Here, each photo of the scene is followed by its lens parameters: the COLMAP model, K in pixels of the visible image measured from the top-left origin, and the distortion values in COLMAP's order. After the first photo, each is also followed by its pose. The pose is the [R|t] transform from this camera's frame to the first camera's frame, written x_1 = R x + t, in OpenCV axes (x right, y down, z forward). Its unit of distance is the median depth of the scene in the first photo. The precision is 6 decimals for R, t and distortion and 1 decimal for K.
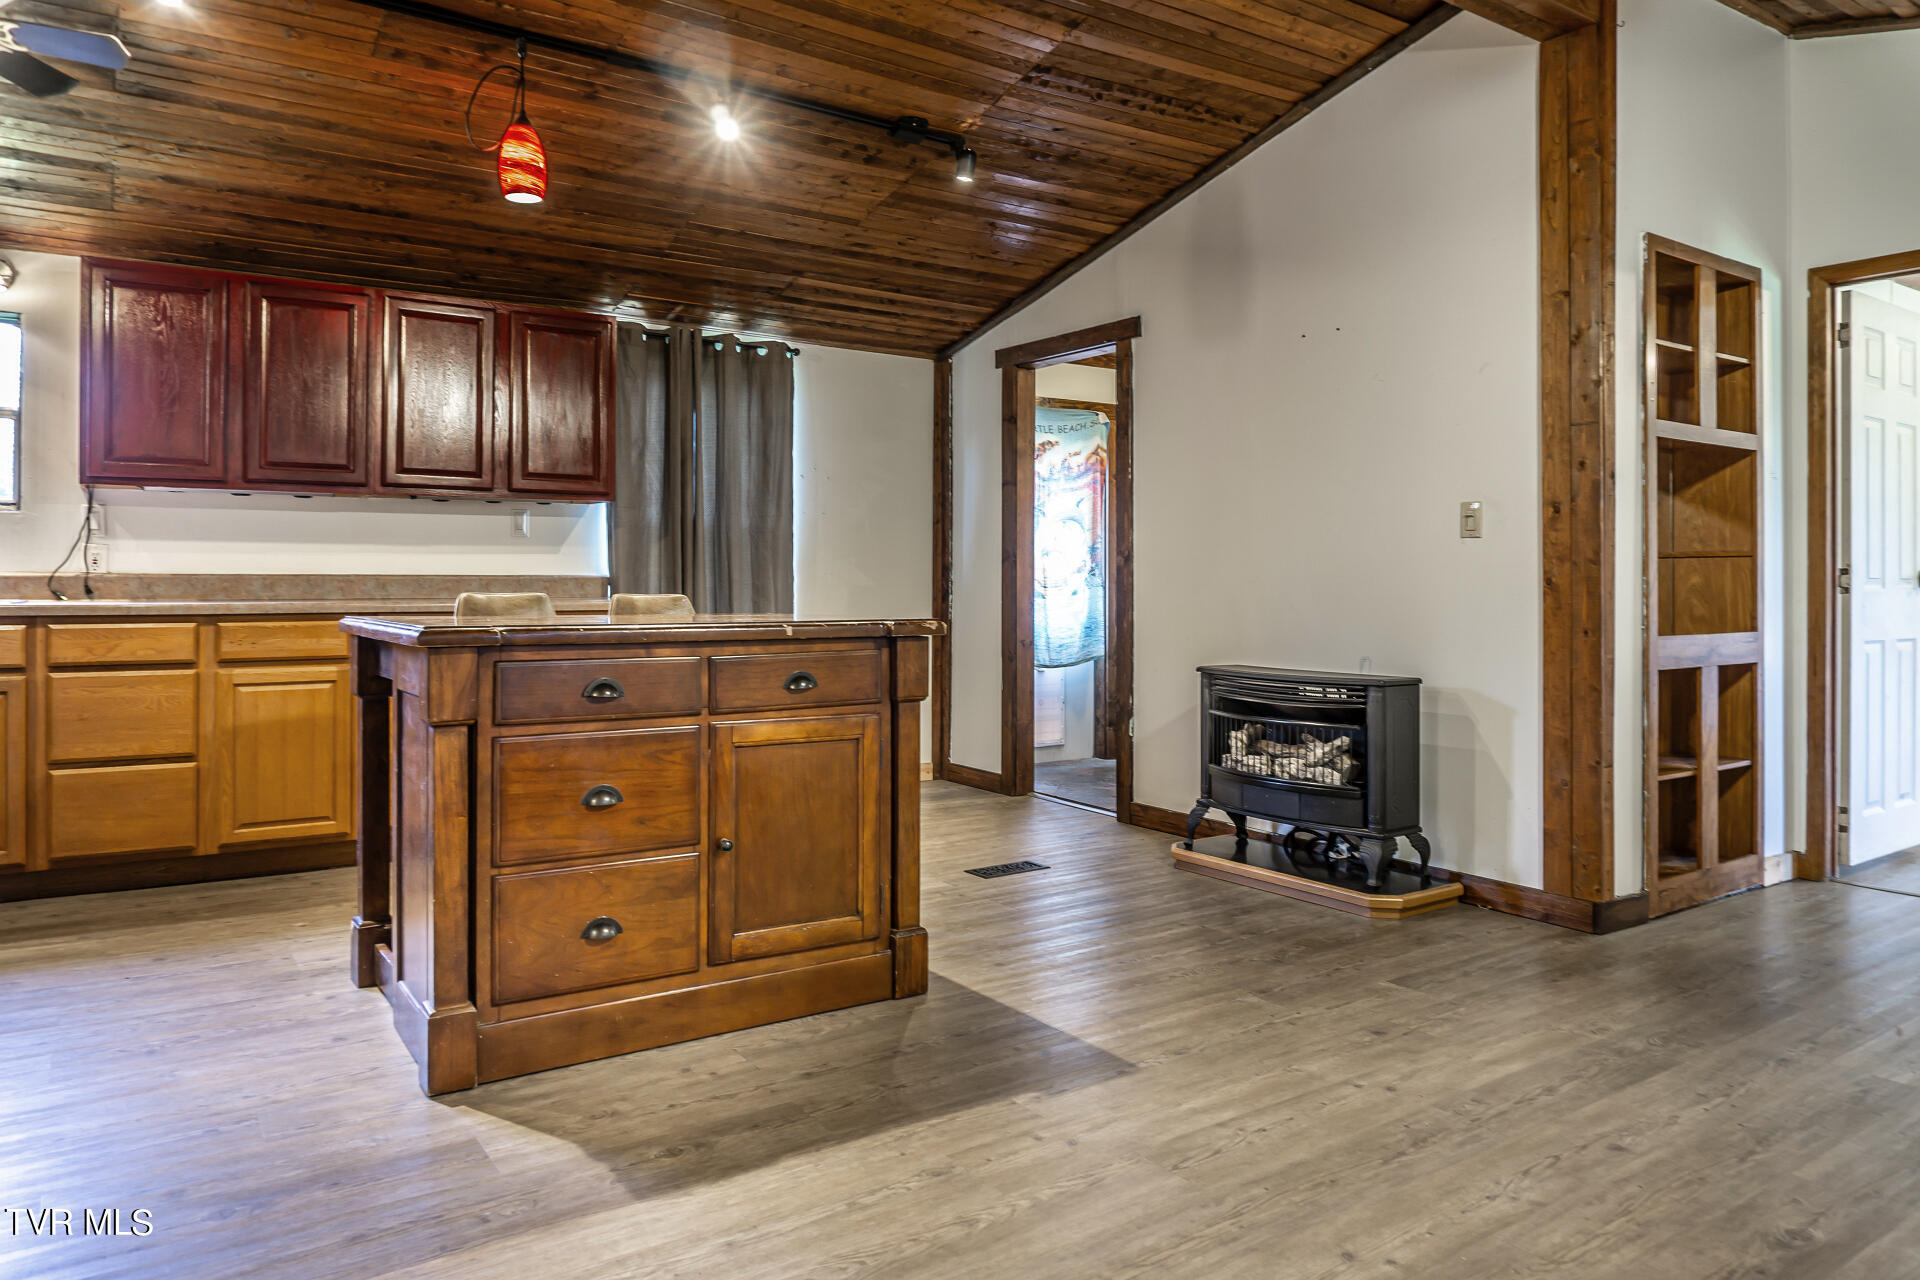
lens RADIAL K [[1275.9, 0, 954.2], [0, 1275.9, 586.0], [0, 0, 1]] dist [-0.016211, -0.006759]
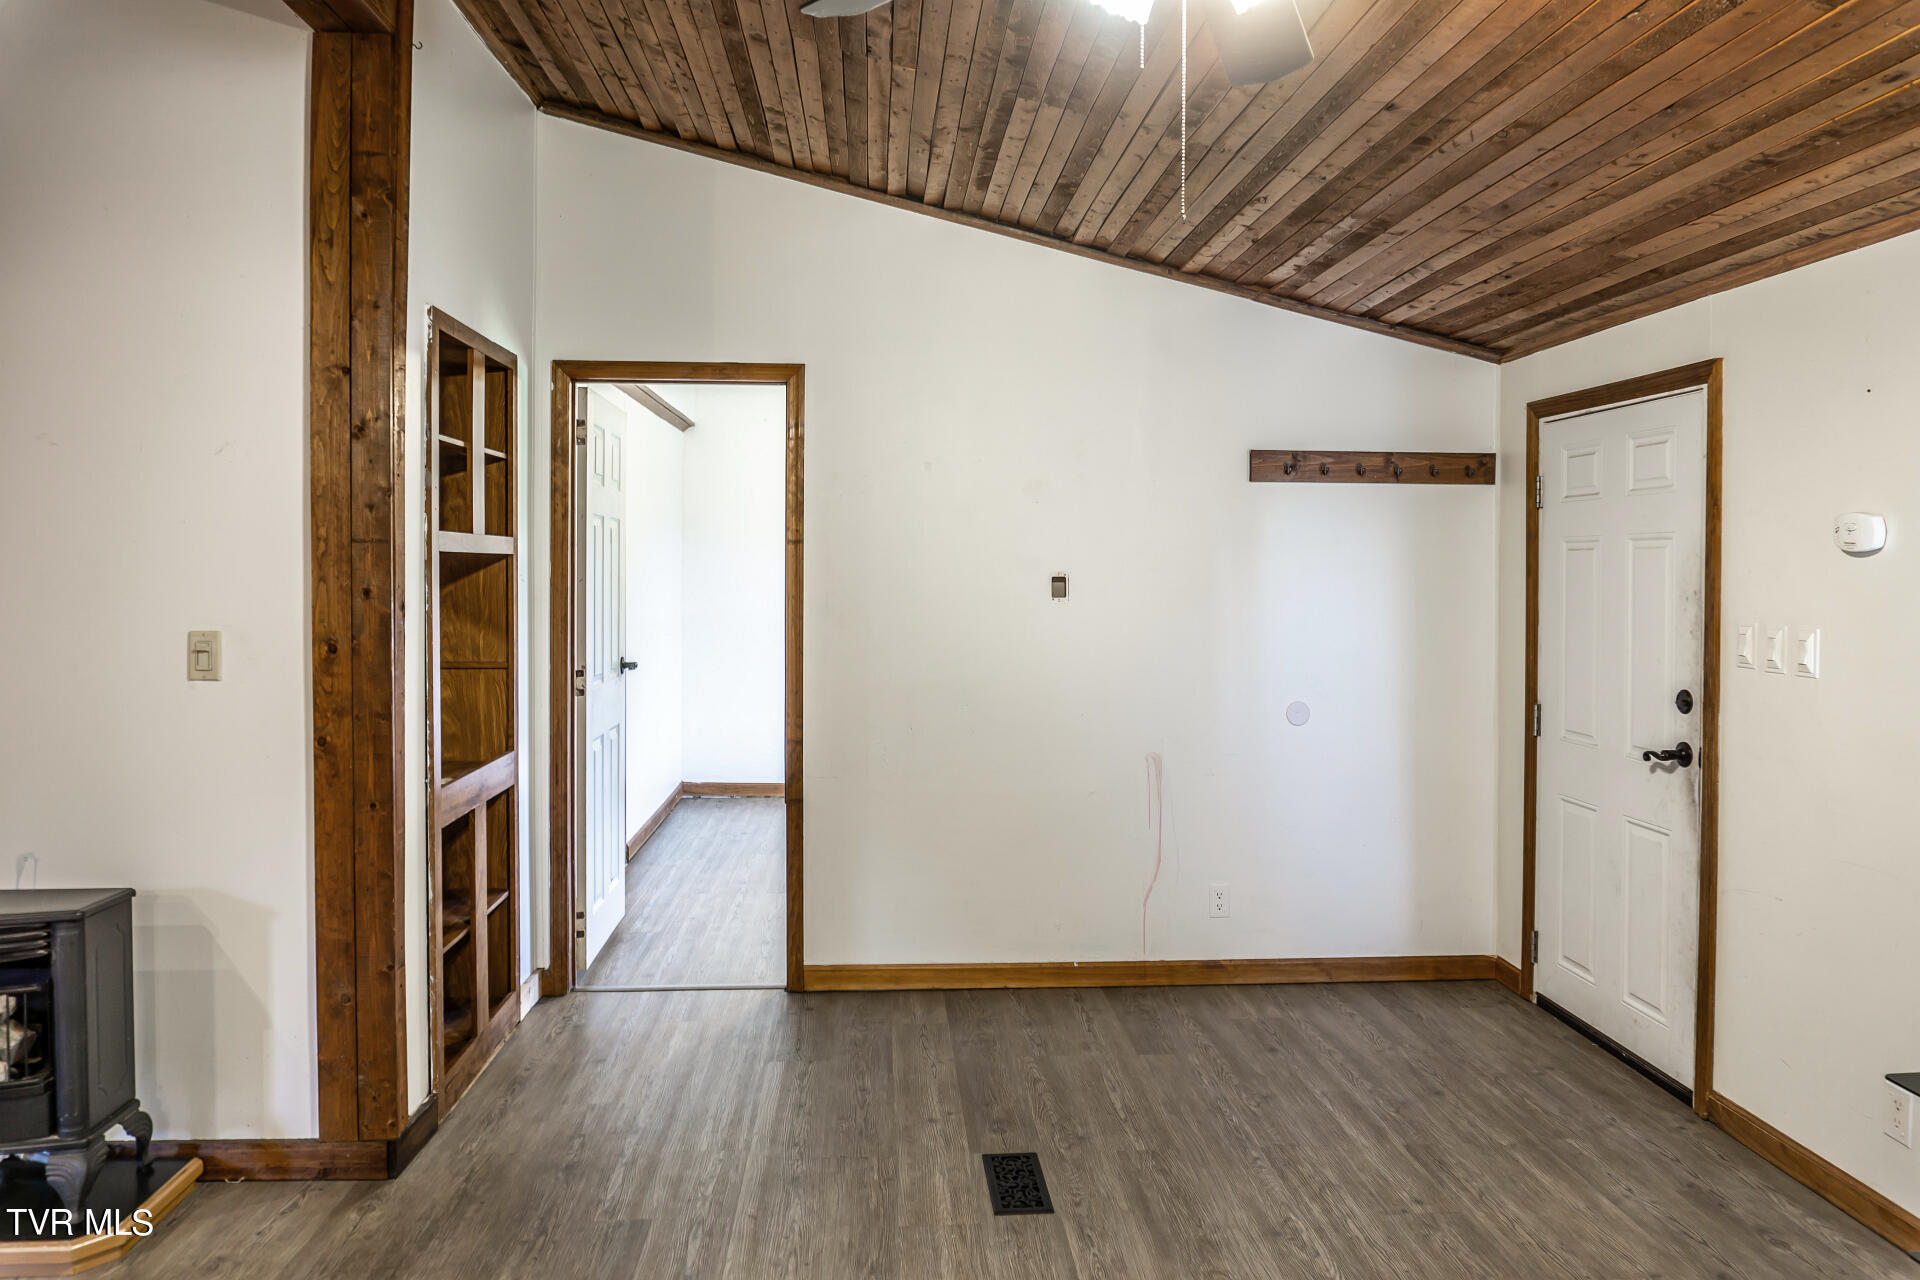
lens RADIAL K [[1275.9, 0, 954.2], [0, 1275.9, 586.0], [0, 0, 1]] dist [-0.016211, -0.006759]
pose [[0.515361, -0.013766, 0.856863, 0.009527], [0.000487, 0.999876, 0.015771, -0.108839], [-0.856973, -0.007710, 0.515304, 0.278548]]
